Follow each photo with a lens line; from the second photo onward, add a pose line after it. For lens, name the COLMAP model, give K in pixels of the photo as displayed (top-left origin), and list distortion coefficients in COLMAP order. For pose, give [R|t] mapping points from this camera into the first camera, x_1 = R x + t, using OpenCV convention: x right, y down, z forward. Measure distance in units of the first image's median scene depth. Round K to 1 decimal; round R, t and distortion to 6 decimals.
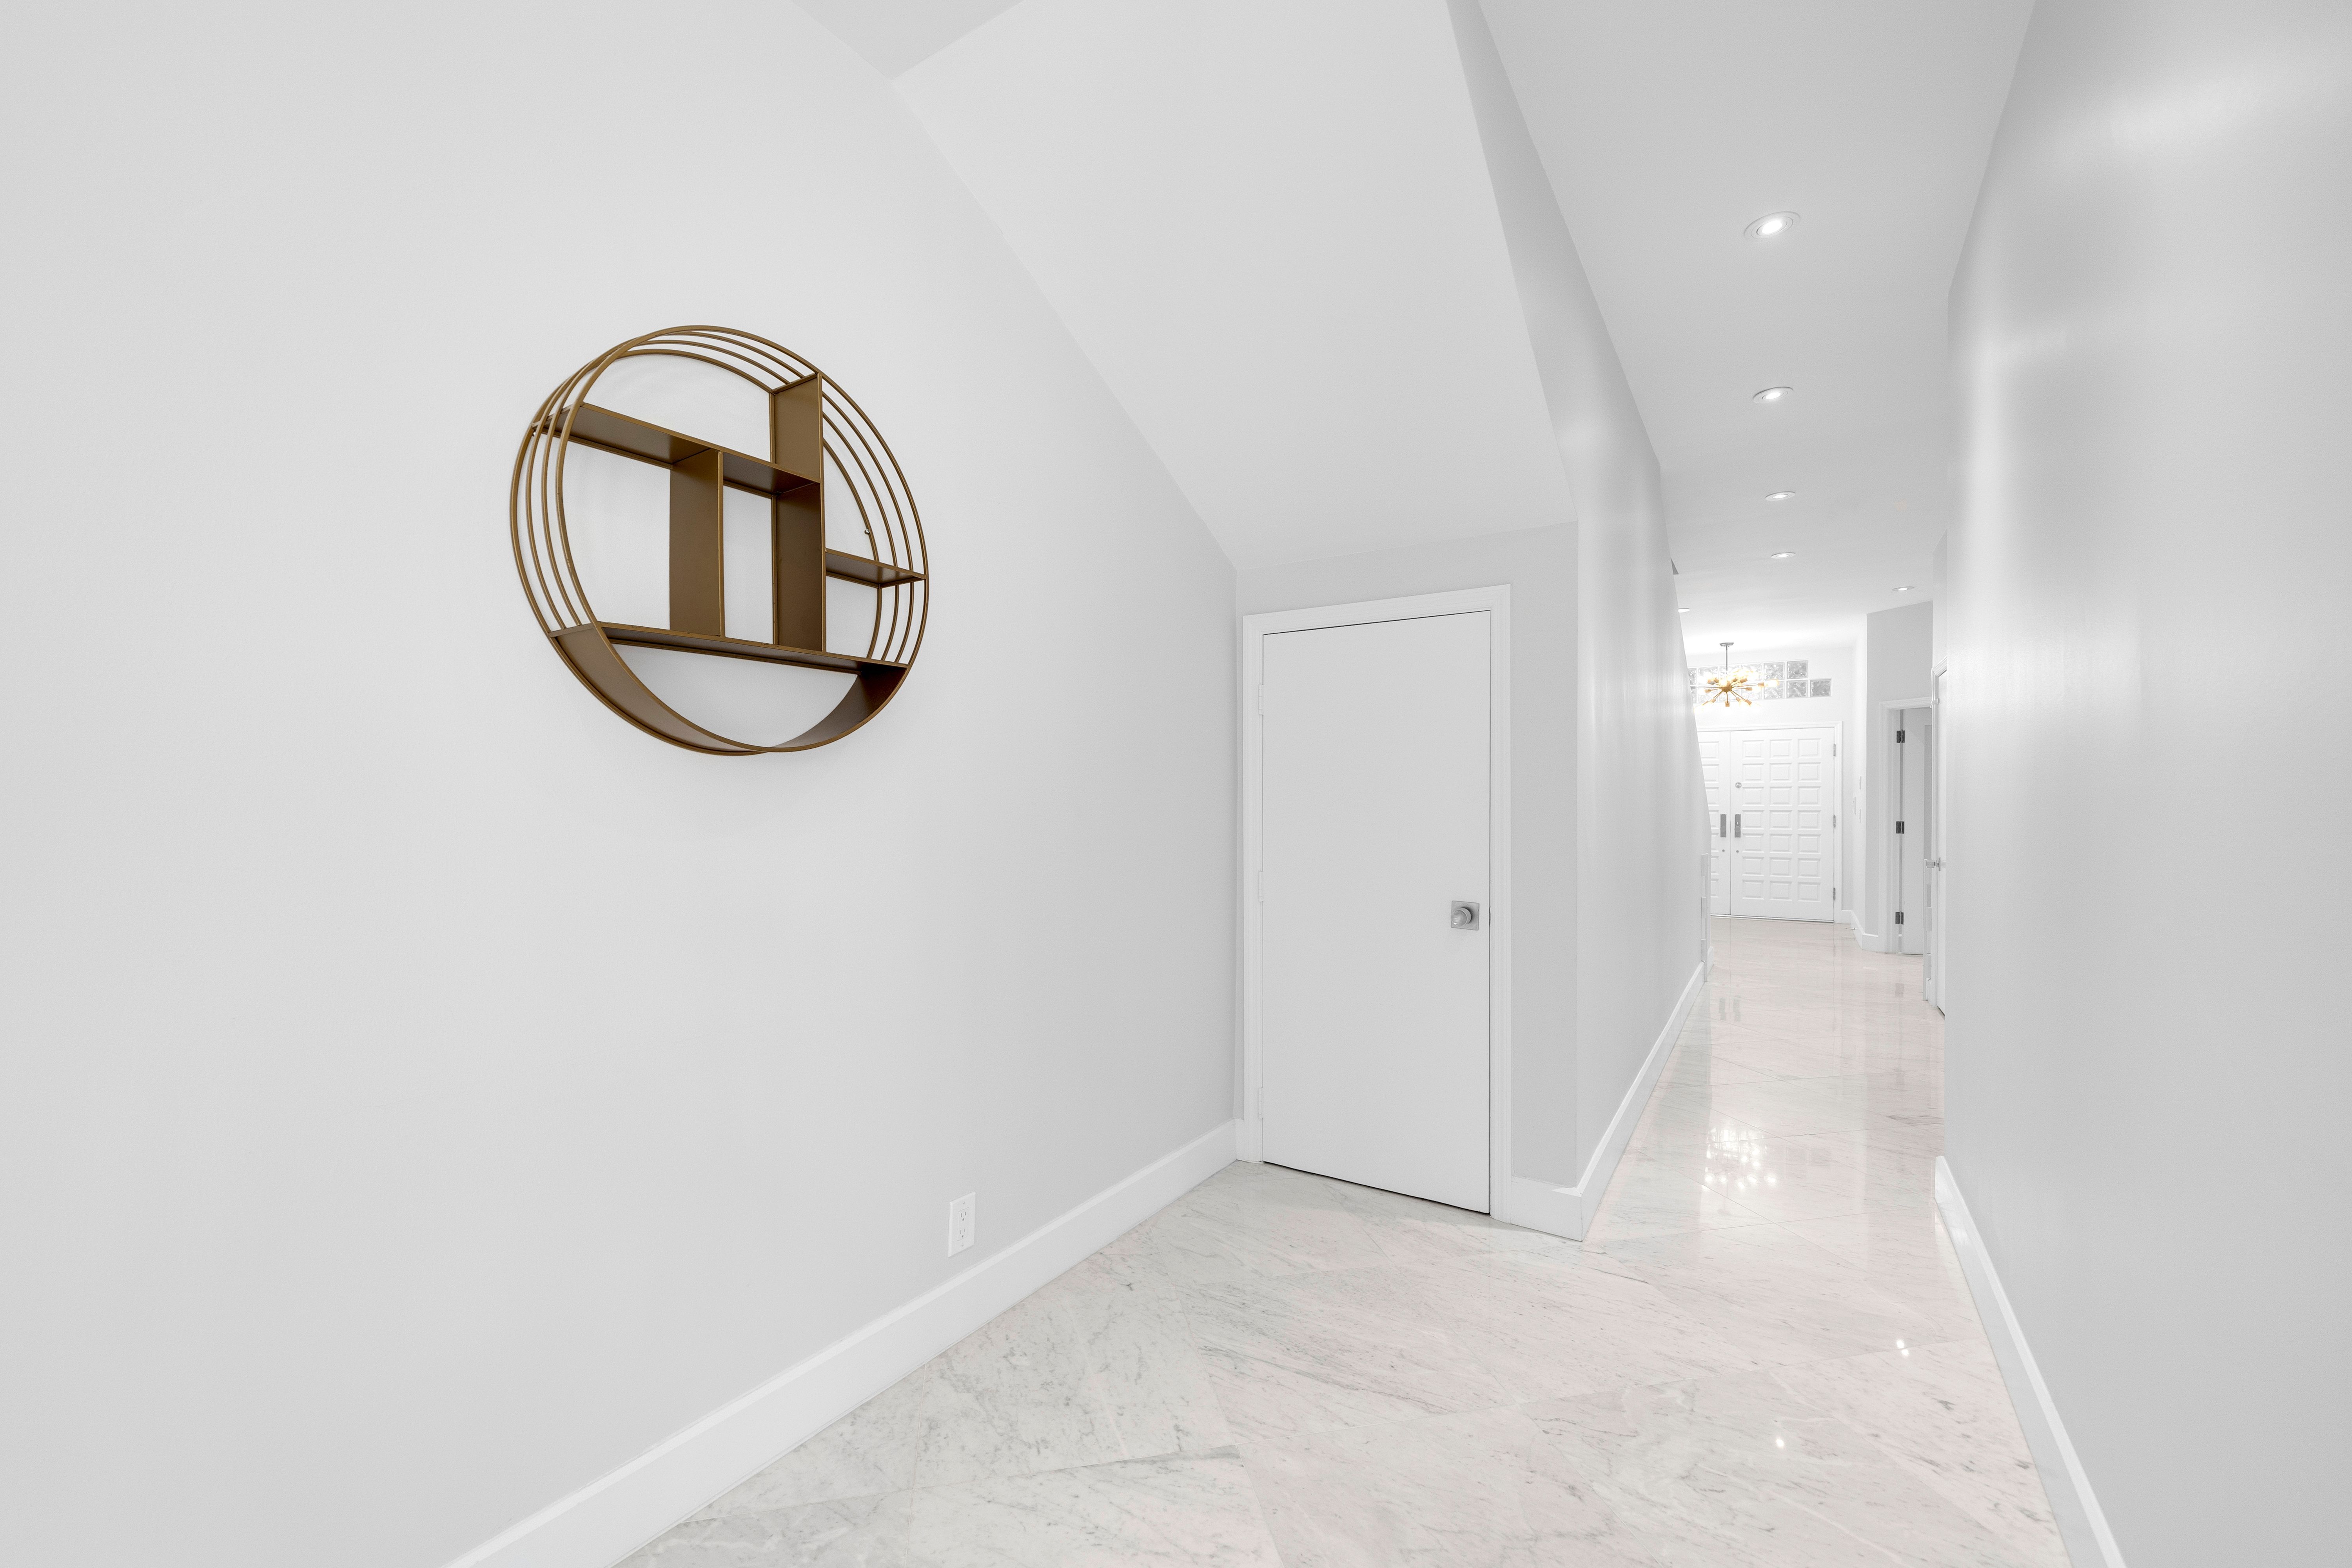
lens RADIAL K [[908.2, 0, 1174.3], [0, 908.2, 799.4], [0, 0, 1]] dist [-0.000164, -0.000027]
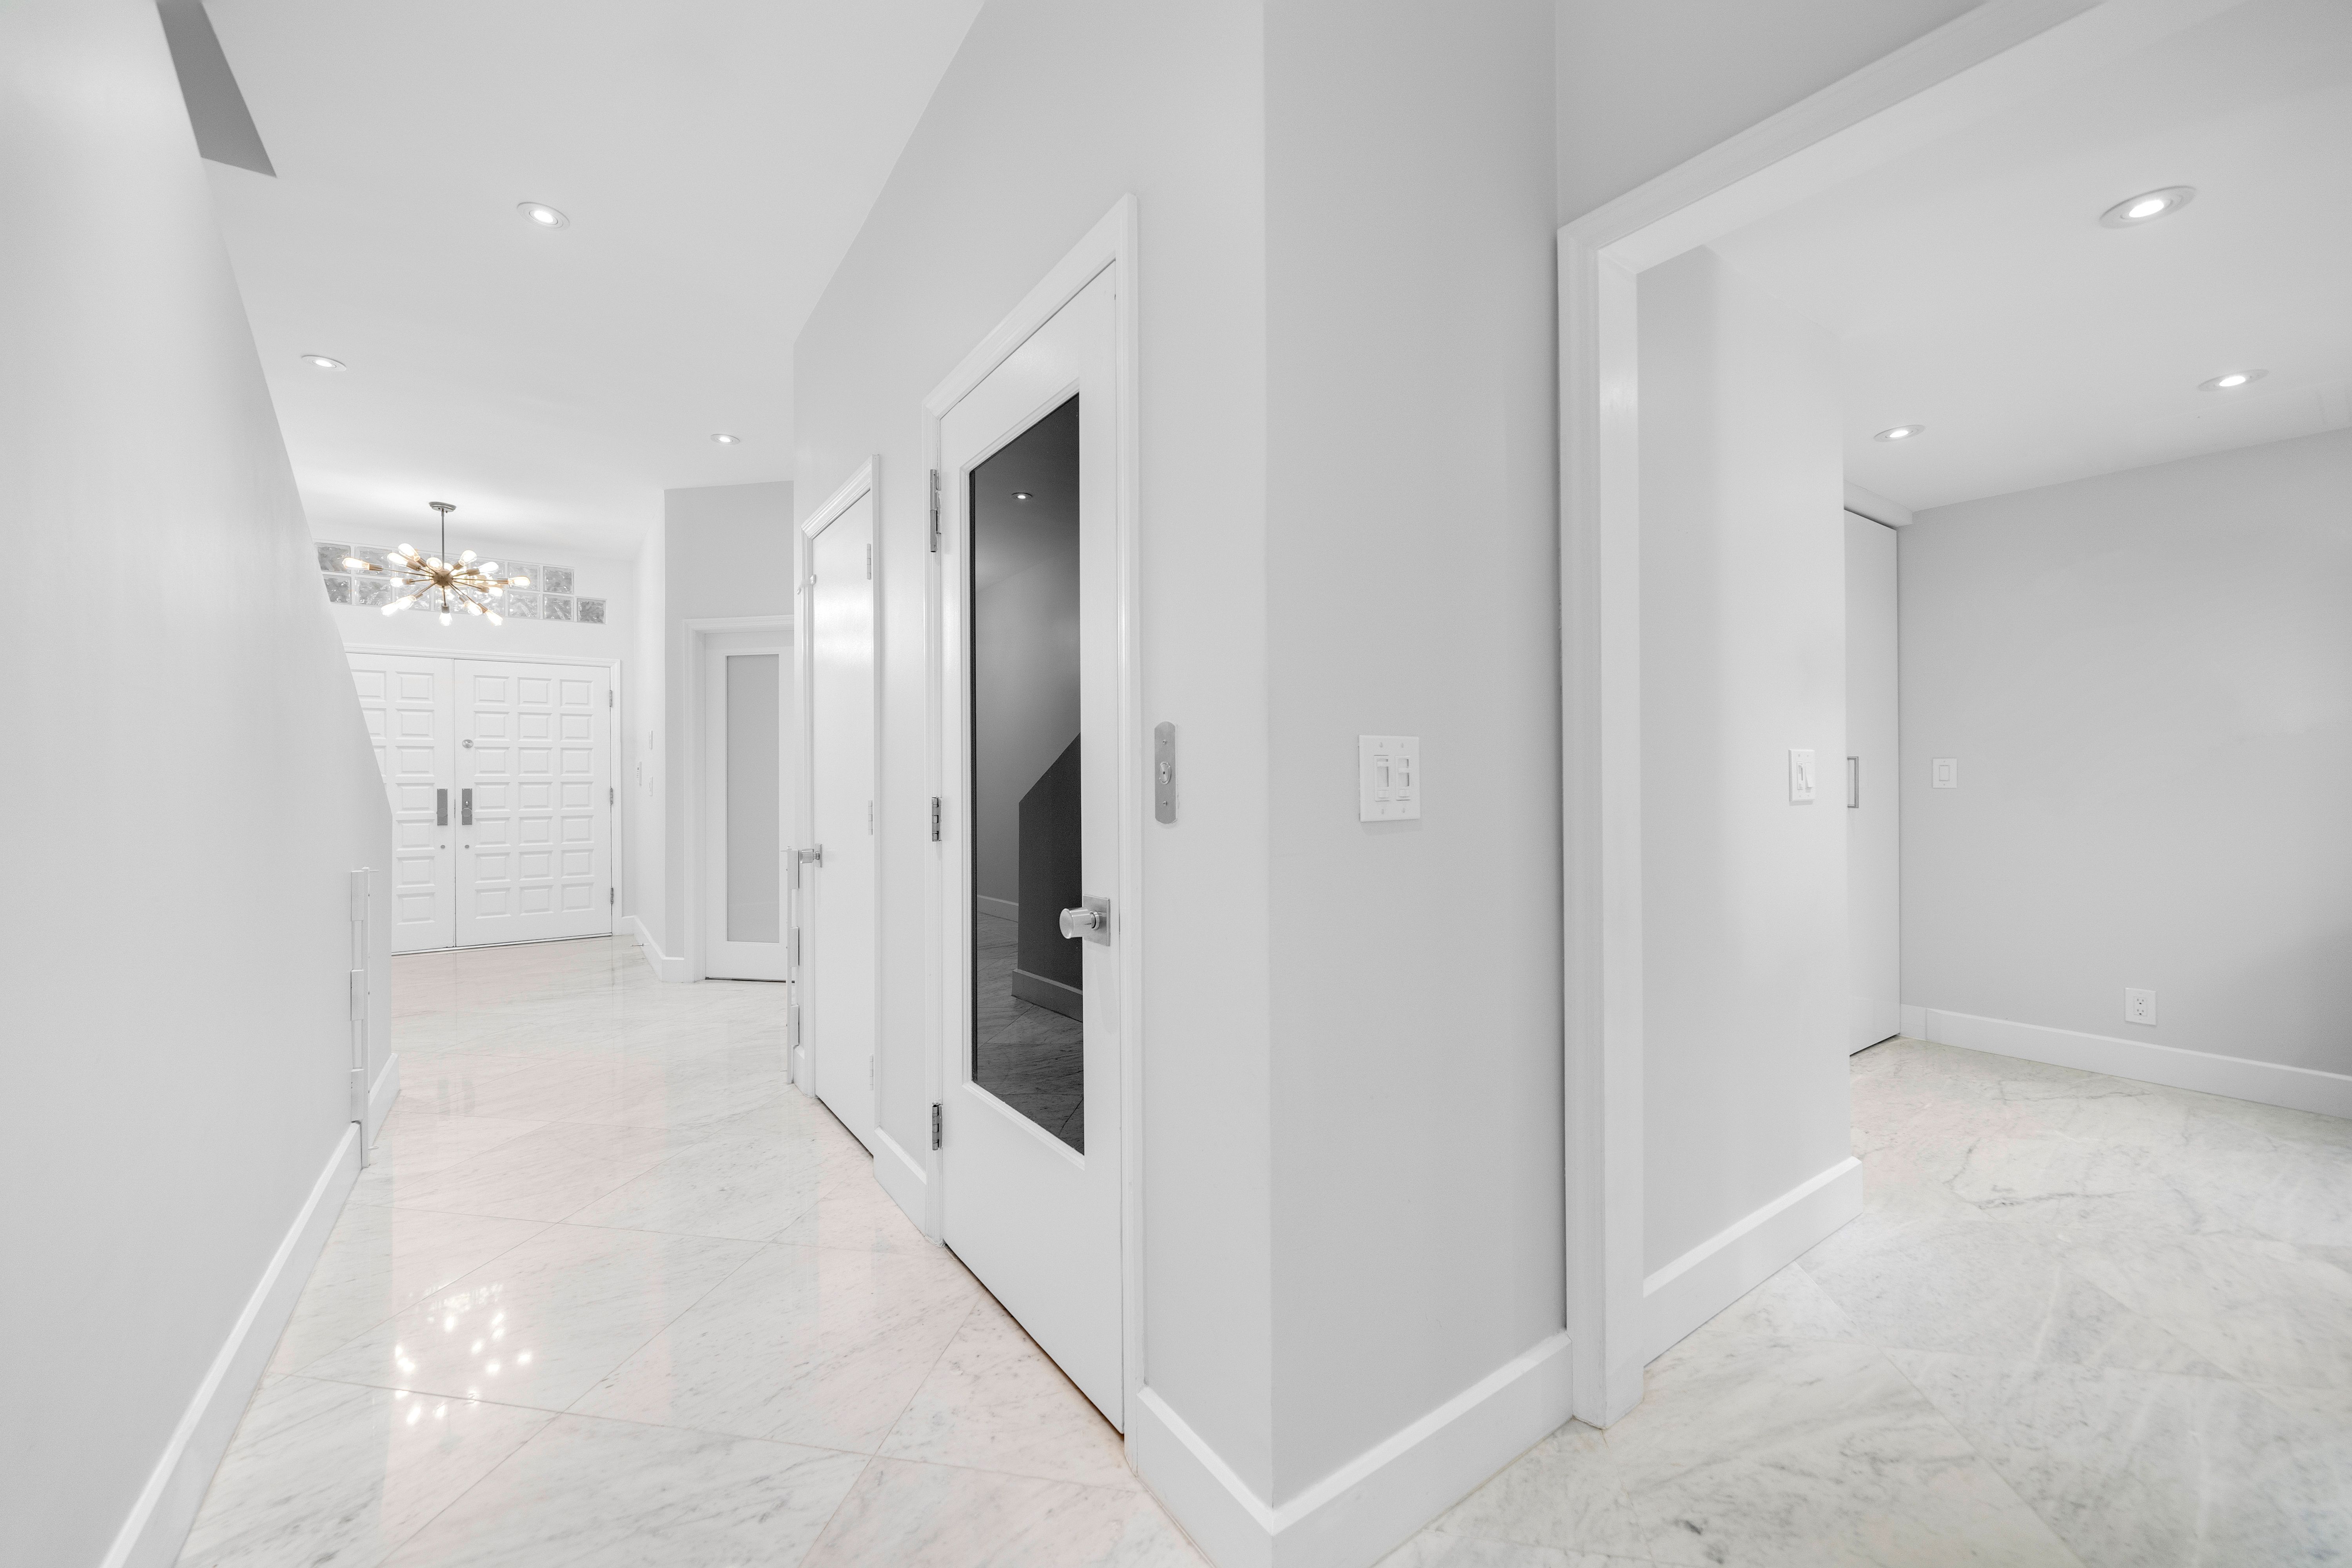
lens RADIAL K [[908.2, 0, 1196.2], [0, 908.2, 782.9], [0, 0, 1]] dist [-0.000164, -0.000027]
pose [[0.341804, -0.003237, 0.939766, 0.199446], [0.004976, 0.999986, 0.001634, 0.014277], [-0.939758, 0.004118, 0.341816, 0.304965]]
